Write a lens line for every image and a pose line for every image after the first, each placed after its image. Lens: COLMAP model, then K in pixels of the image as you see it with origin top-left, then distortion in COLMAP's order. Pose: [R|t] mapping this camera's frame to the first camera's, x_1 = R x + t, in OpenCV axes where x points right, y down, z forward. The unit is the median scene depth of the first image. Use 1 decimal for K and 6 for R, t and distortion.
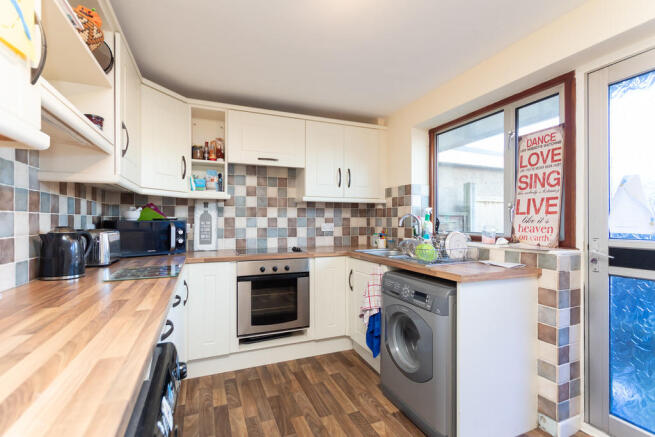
lens RADIAL K [[298.5, 0, 327.7], [0, 298.5, 223.5], [0, 0, 1]] dist [0.002609, 0.000147]
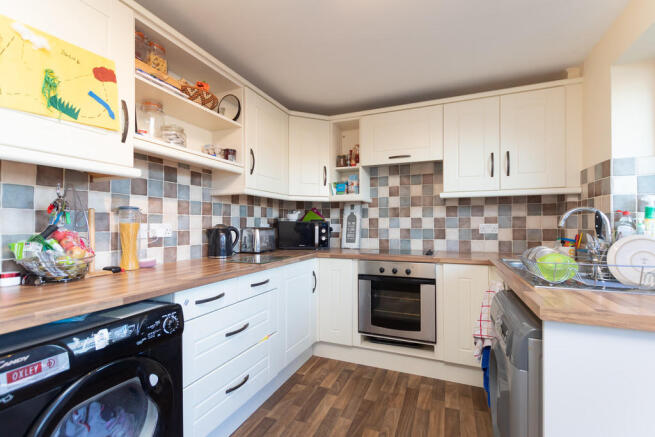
lens RADIAL K [[298.5, 0, 327.7], [0, 298.5, 223.5], [0, 0, 1]] dist [0.002609, 0.000147]
pose [[0.704614, -0.003531, -0.709582, 0.328569], [-0.004696, 0.999943, -0.009639, 0.010096], [0.709576, 0.010125, 0.704556, 0.168769]]
